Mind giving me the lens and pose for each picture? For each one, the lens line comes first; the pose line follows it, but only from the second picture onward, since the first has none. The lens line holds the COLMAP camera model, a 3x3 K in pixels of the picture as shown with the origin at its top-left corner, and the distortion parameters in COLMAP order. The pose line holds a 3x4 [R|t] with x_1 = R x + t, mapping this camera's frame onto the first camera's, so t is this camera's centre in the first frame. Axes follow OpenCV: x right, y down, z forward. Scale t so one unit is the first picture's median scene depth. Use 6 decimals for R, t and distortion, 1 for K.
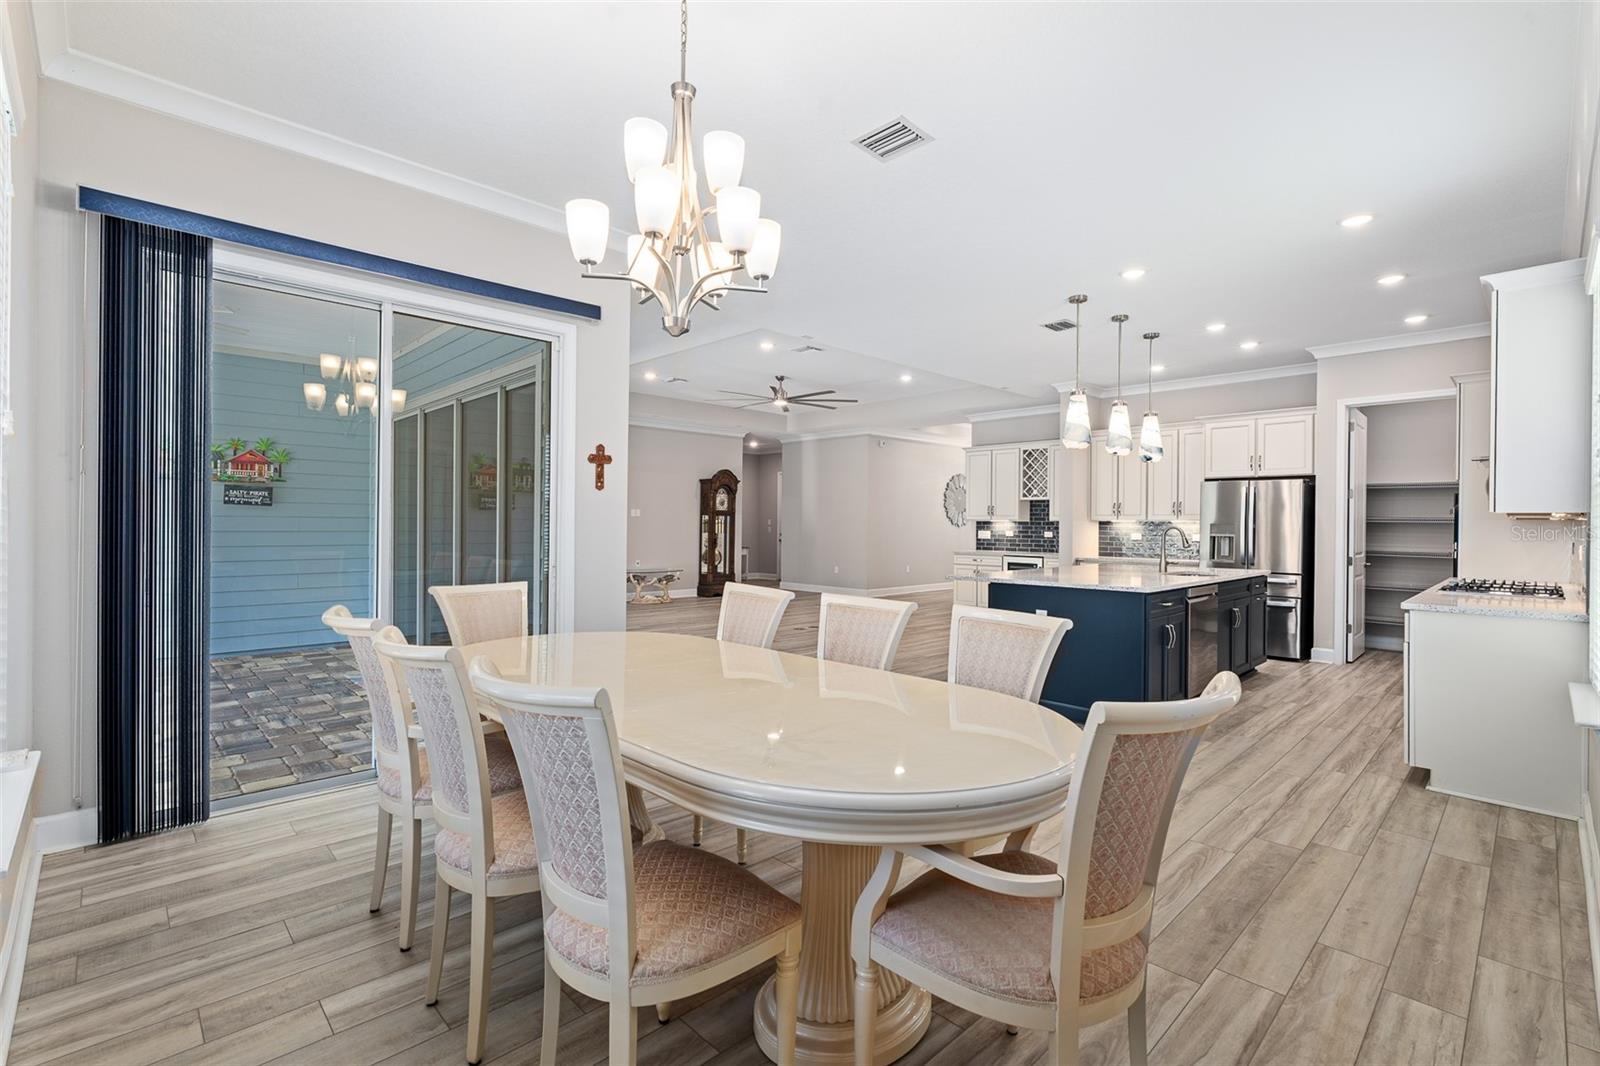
lens RADIAL K [[720.4, 0, 803.7], [0, 720.4, 527.0], [0, 0, 1]] dist [-0.000907, 0.000396]
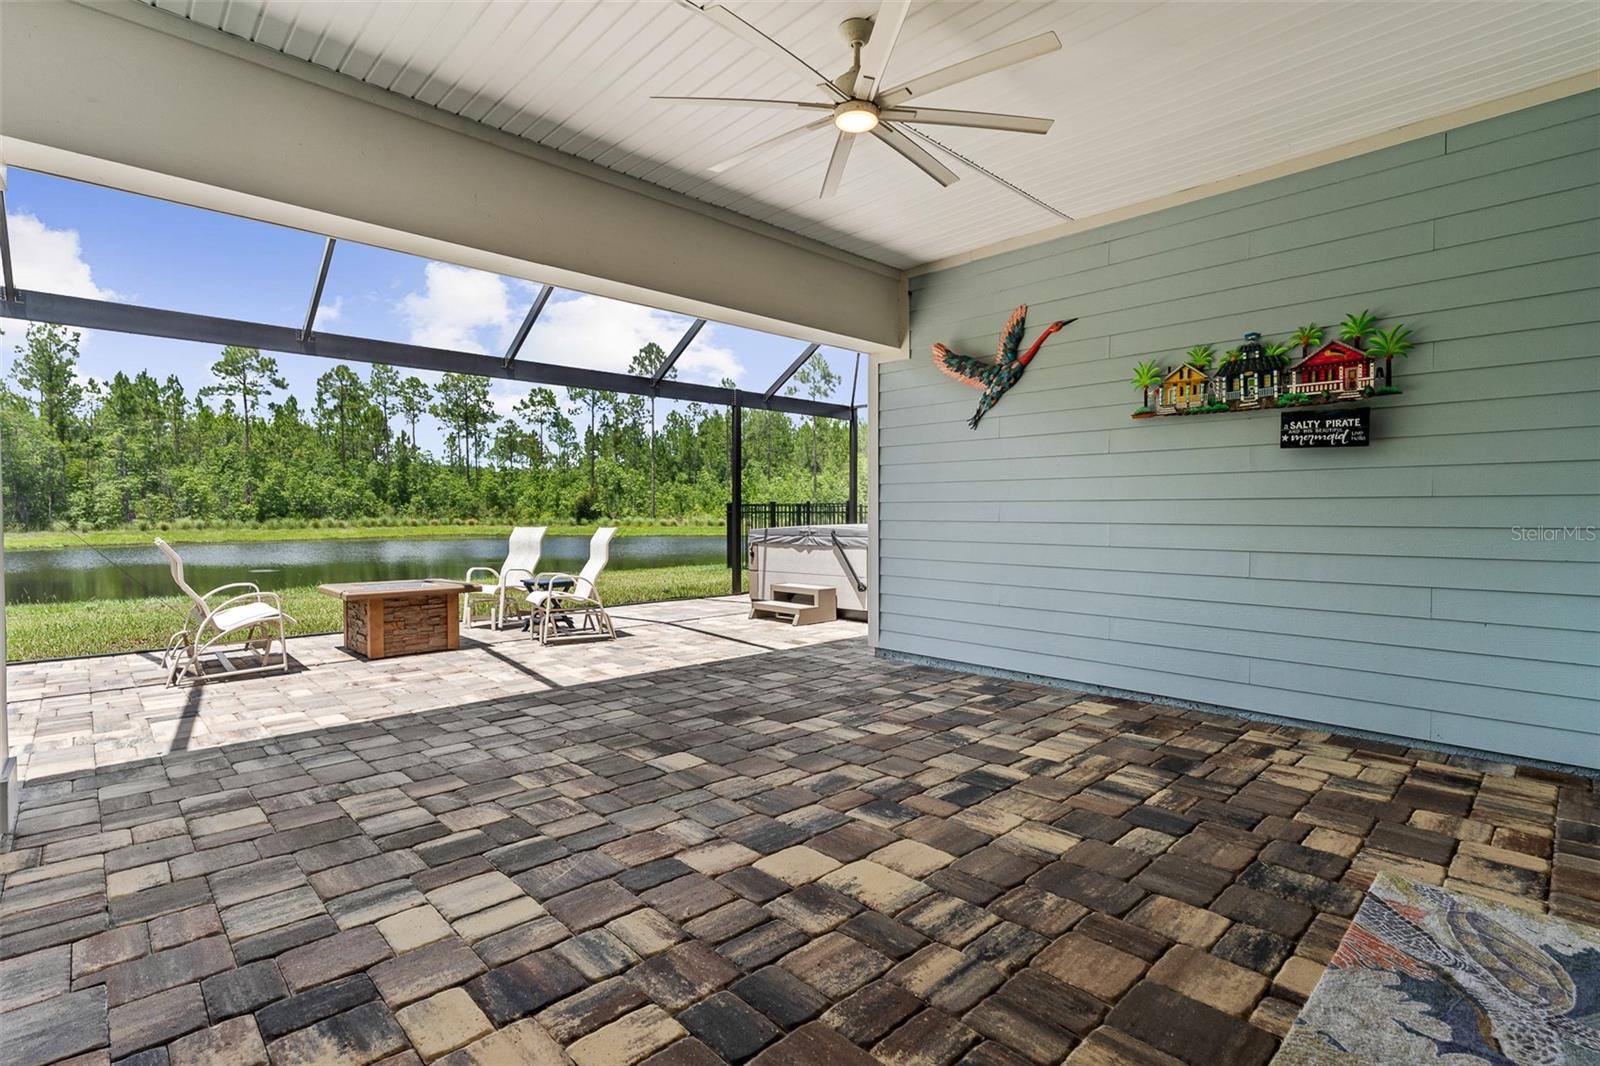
lens RADIAL K [[753.6, 0, 804.4], [0, 753.6, 527.9], [0, 0, 1]] dist [-0.004821, -0.000027]
pose [[-0.001770, 0.013995, -0.999901, -0.219096], [-0.001718, 0.999901, 0.013998, 0.021415], [0.999997, 0.001742, -0.001746, 0.616309]]
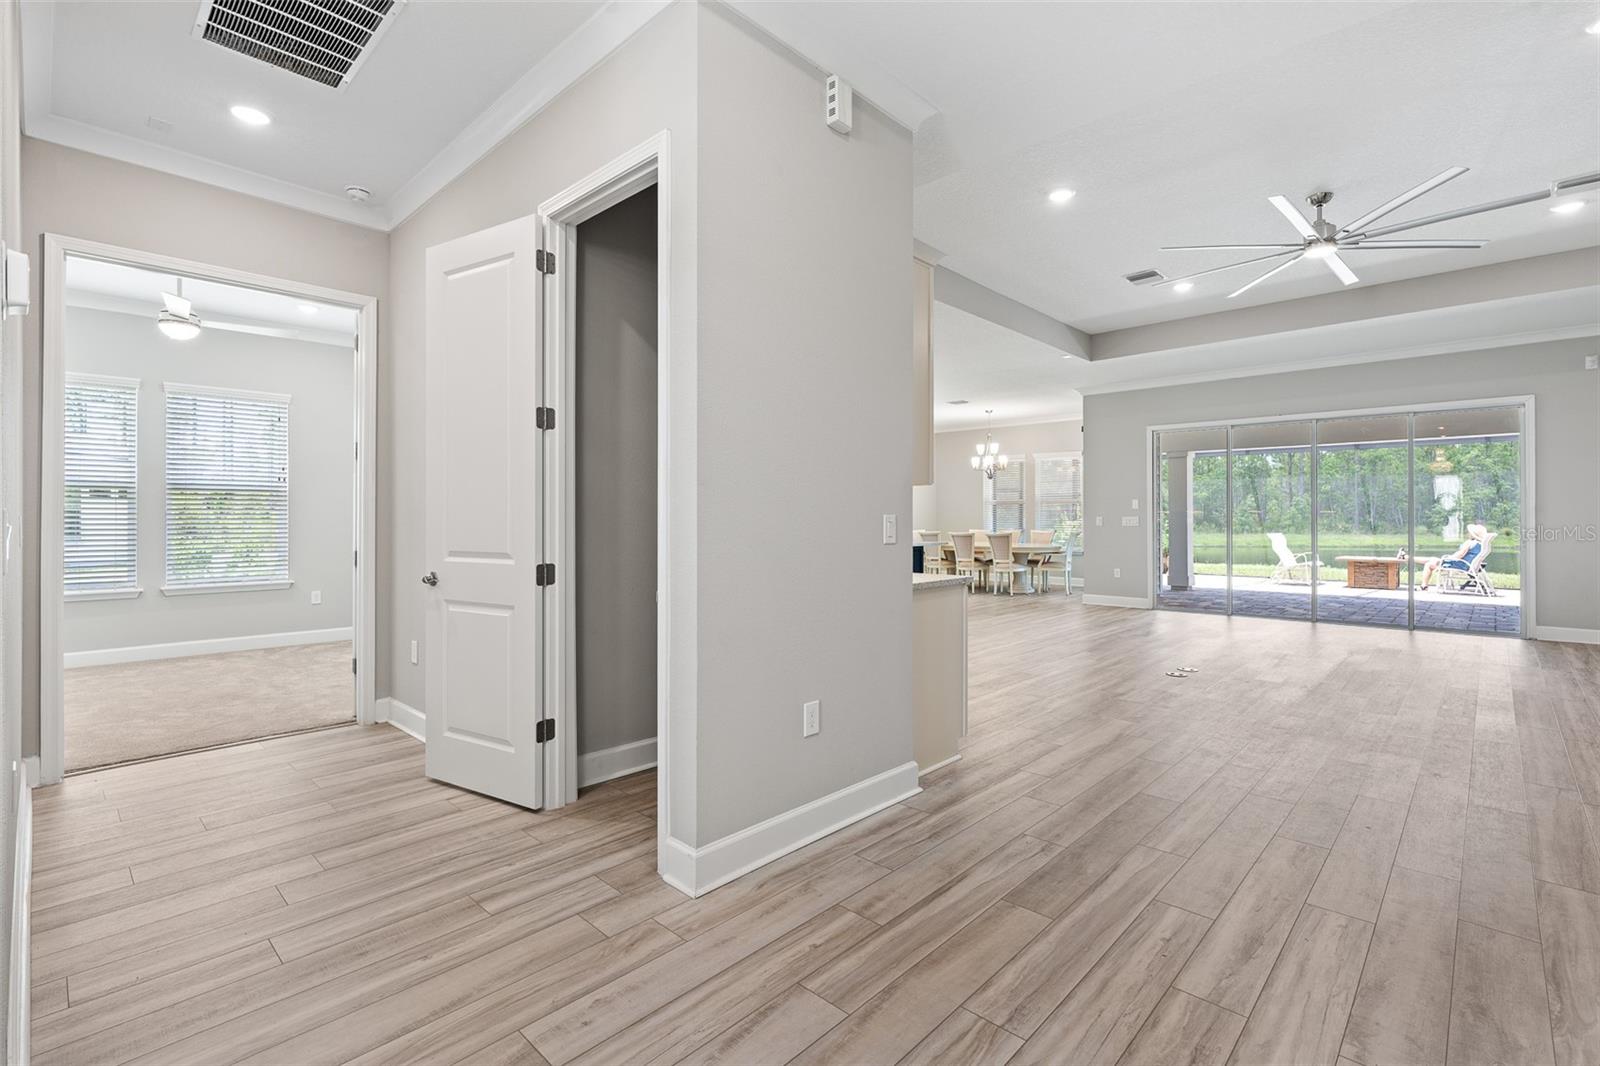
lens RADIAL K [[728.3, 0, 808.4], [0, 728.3, 515.5], [0, 0, 1]] dist [-0.003154, 0.000143]
pose [[-0.998948, -0.006918, -0.045335, 0.447223], [-0.006825, 0.999974, -0.002209, 0.008044], [0.045349, -0.001897, -0.998969, 1.991413]]
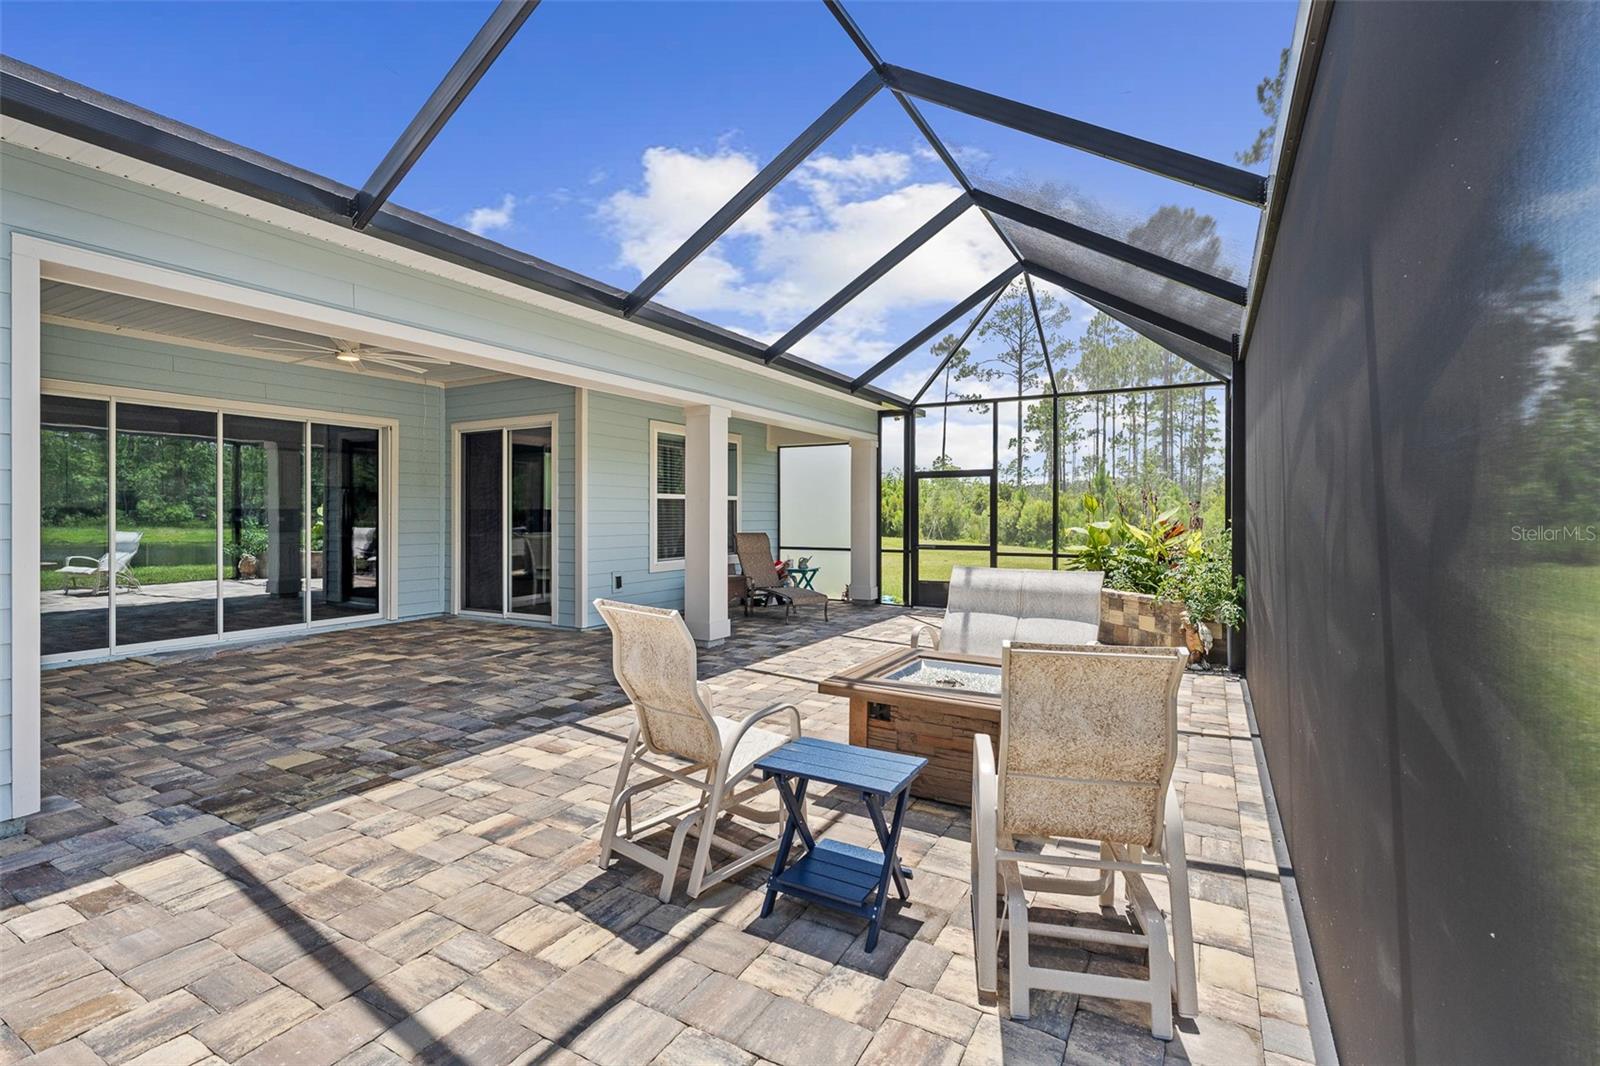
lens RADIAL K [[733.0, 0, 801.7], [0, 733.0, 516.8], [0, 0, 1]] dist [-0.003133, 0.000484]
pose [[-0.285769, -0.010933, 0.958236, -1.648701], [-0.002090, 0.999940, 0.010785, -0.014763], [-0.958296, 0.001079, -0.285775, 0.370013]]
